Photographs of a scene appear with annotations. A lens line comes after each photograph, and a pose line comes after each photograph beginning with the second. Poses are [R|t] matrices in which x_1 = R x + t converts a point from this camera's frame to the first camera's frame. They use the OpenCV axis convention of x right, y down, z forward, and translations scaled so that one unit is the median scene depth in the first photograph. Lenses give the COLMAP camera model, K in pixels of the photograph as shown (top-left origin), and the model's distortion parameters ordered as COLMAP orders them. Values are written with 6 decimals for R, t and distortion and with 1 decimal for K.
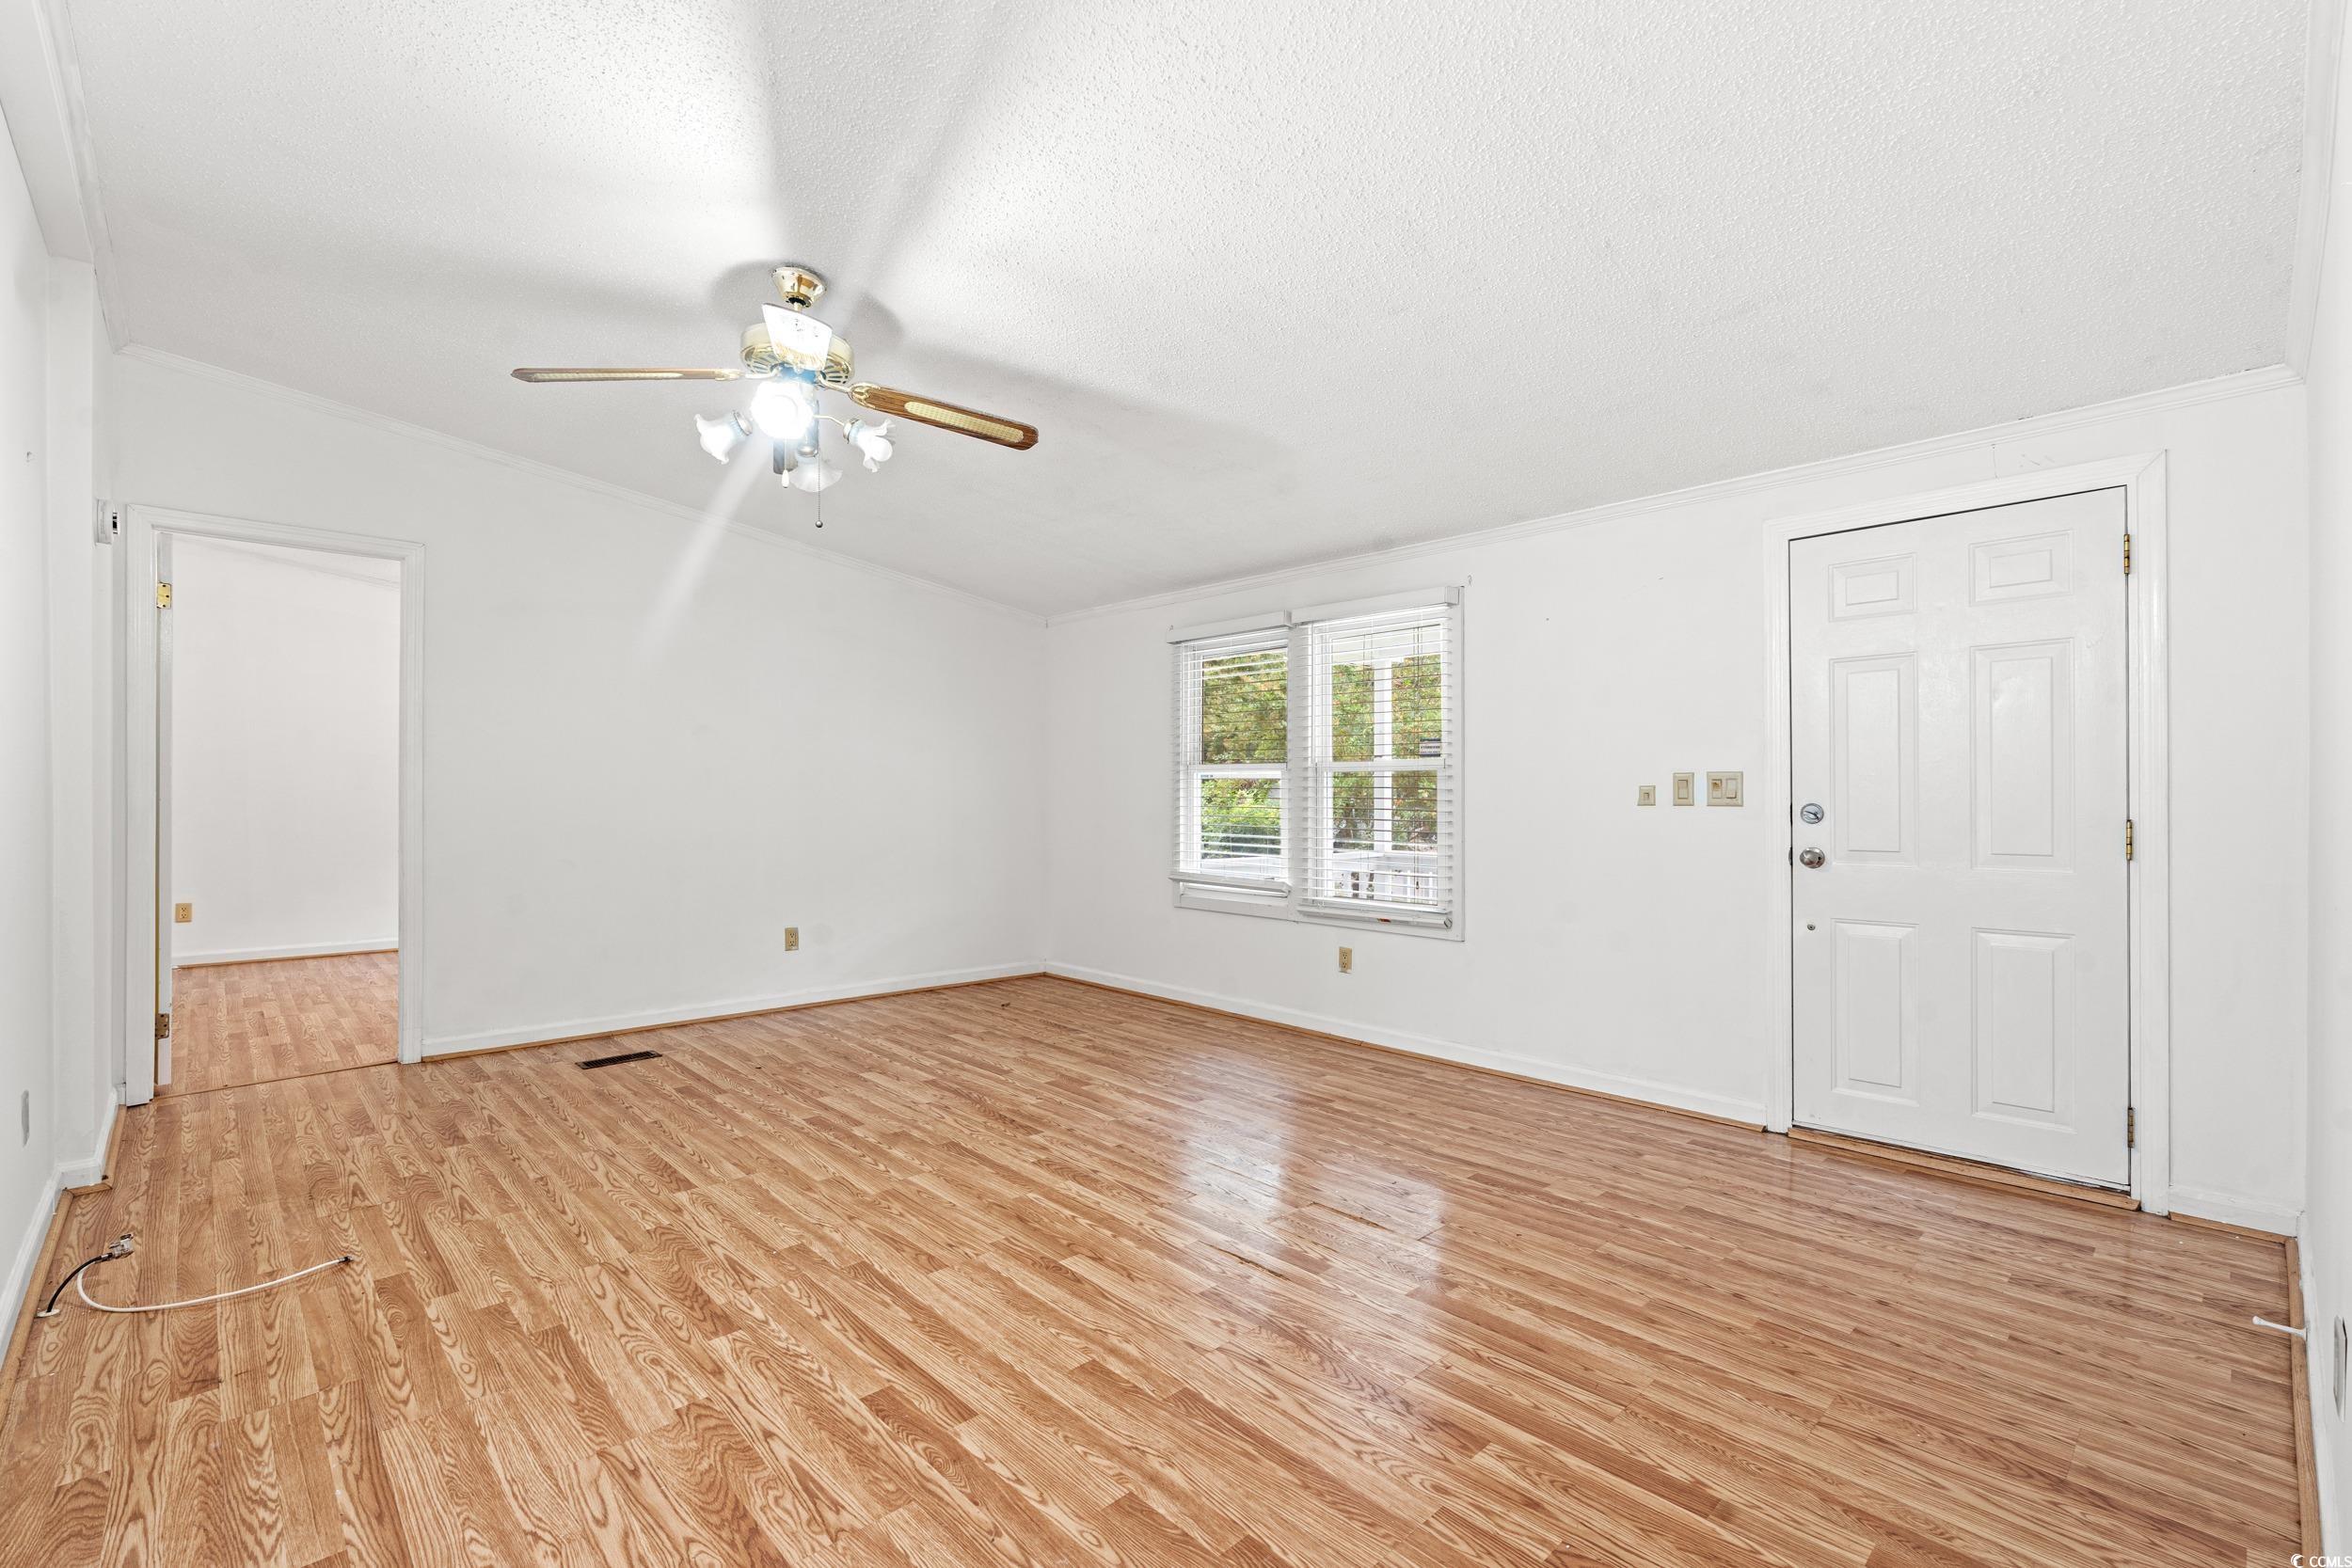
lens RADIAL K [[1027.5, 0, 1171.6], [0, 1027.5, 791.8], [0, 0, 1]] dist [0.000704, 0.000342]
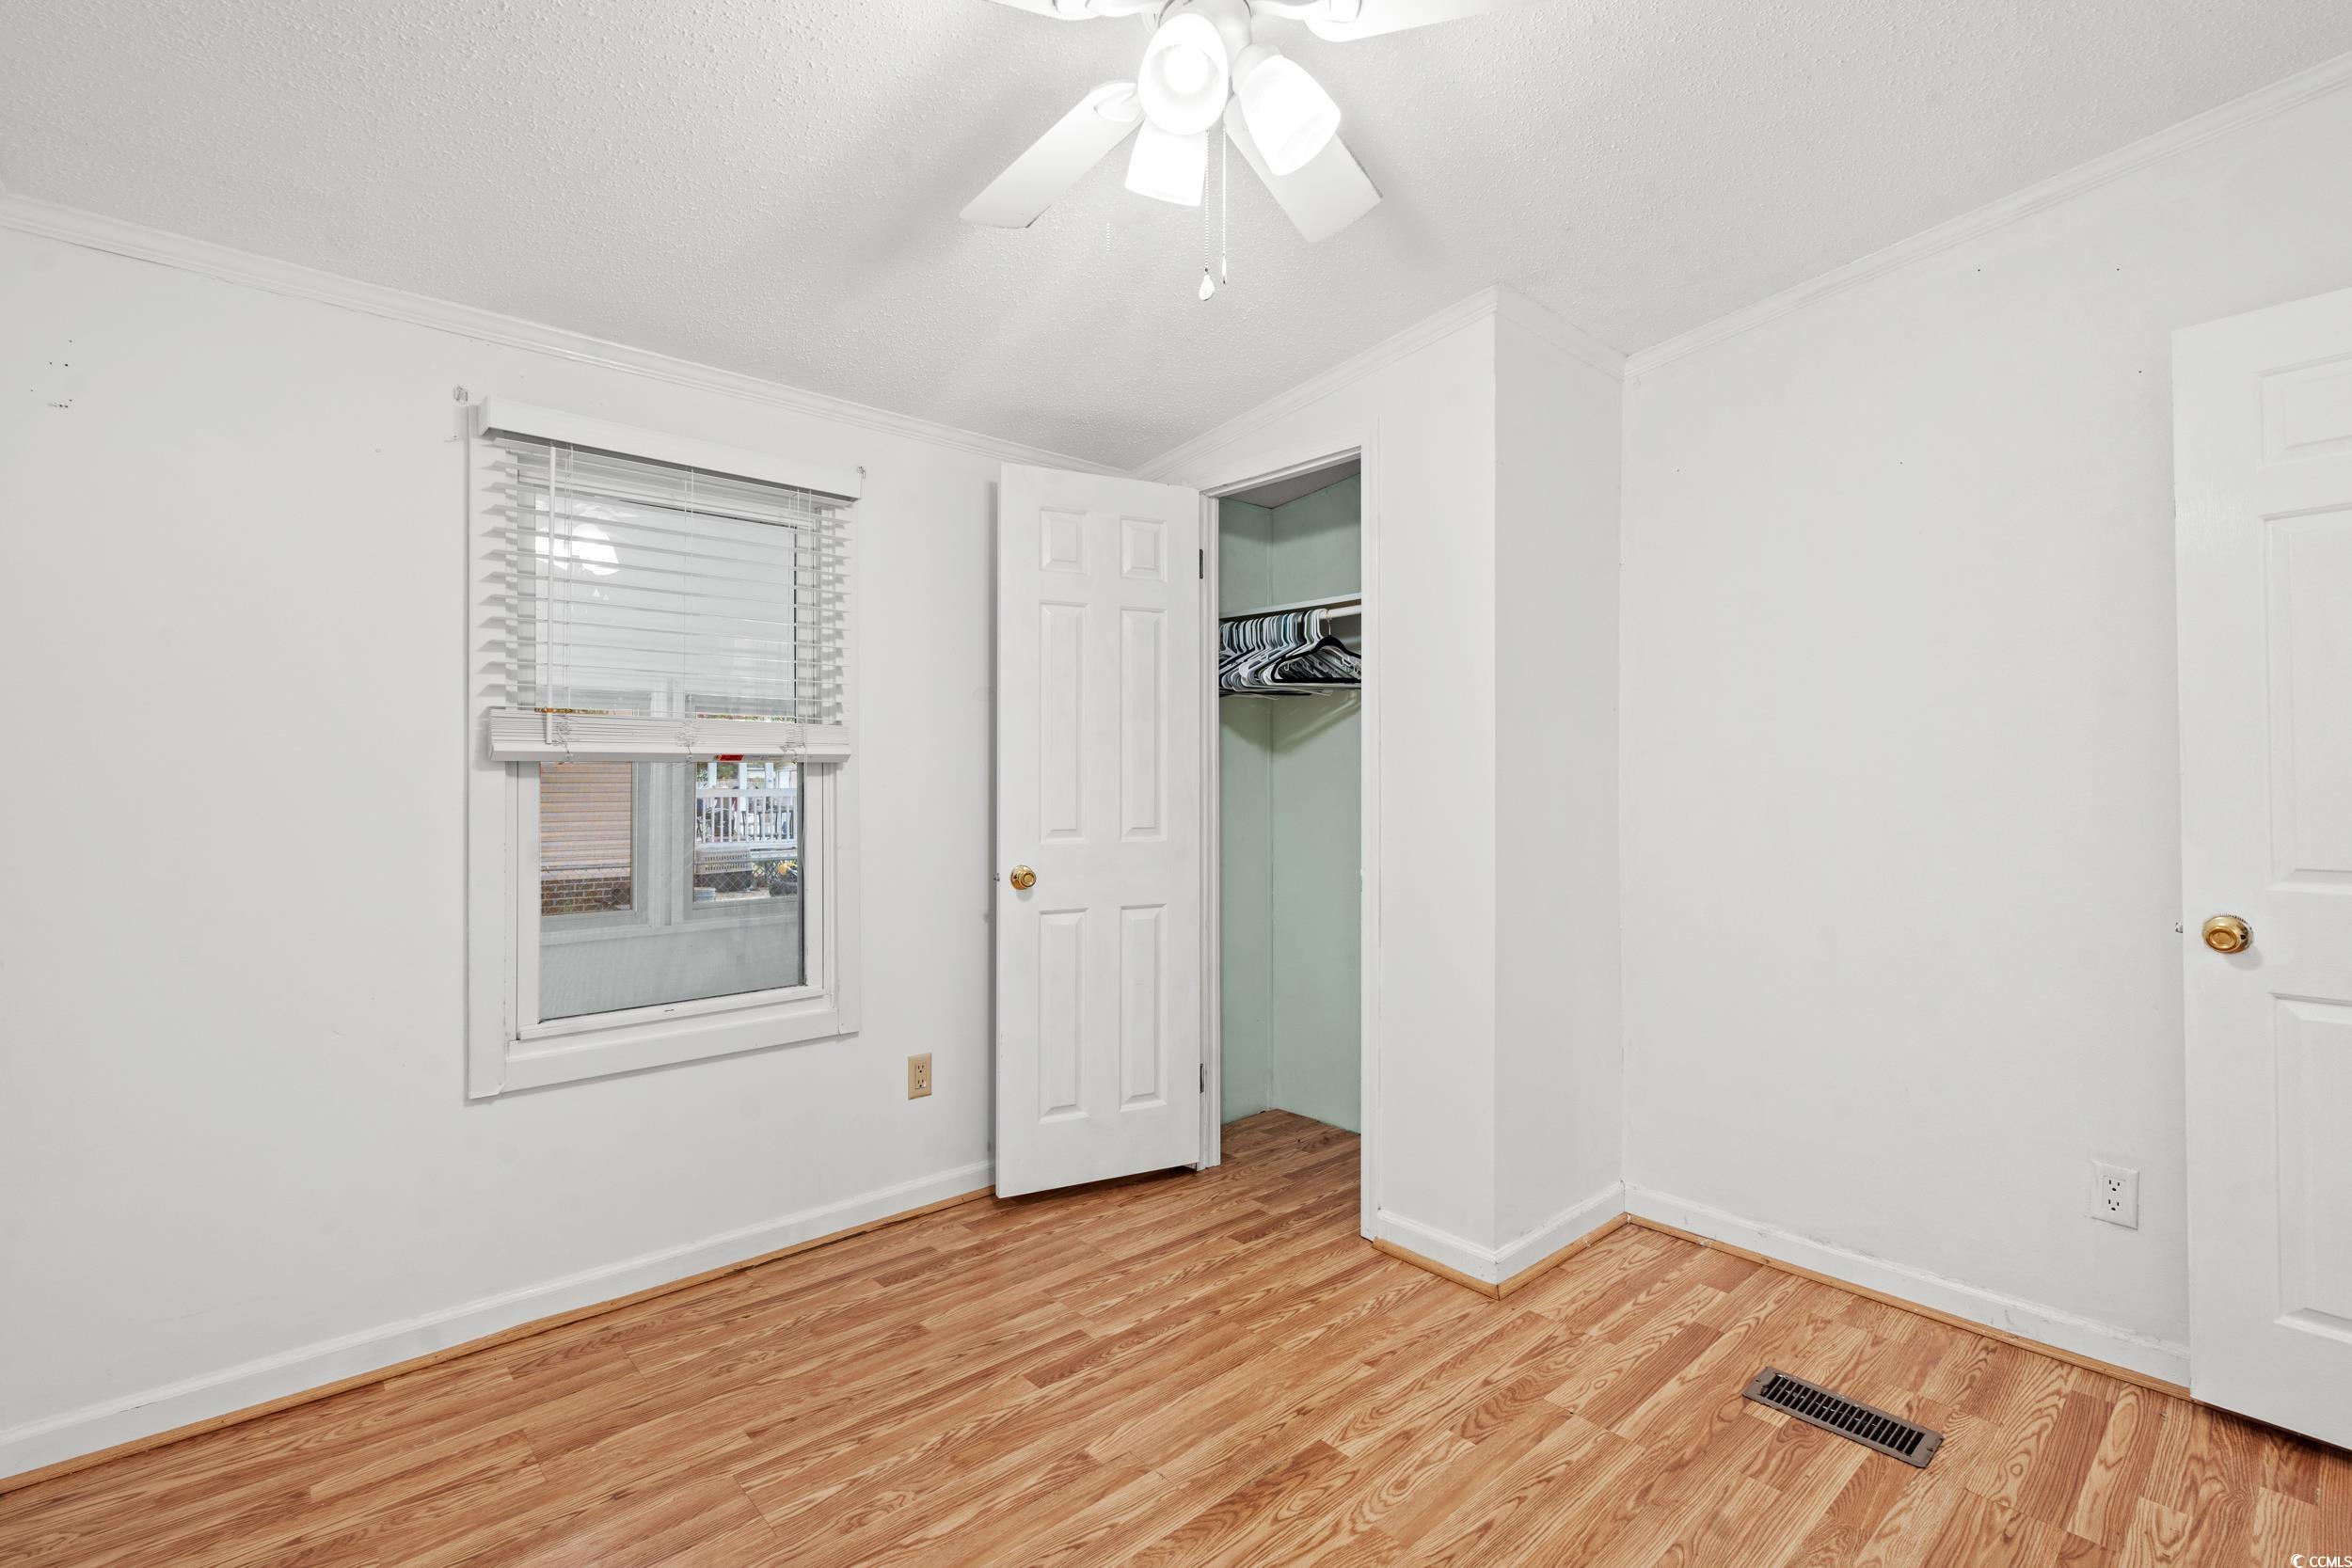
lens RADIAL K [[1041.6, 0, 1135.3], [0, 1041.6, 759.7], [0, 0, 1]] dist [-0.003740, -0.000783]
pose [[0.055480, 0.007638, 0.998431, -0.787564], [-0.002692, 0.999968, -0.007500, -0.029190], [-0.998456, -0.002271, 0.055499, 1.230106]]
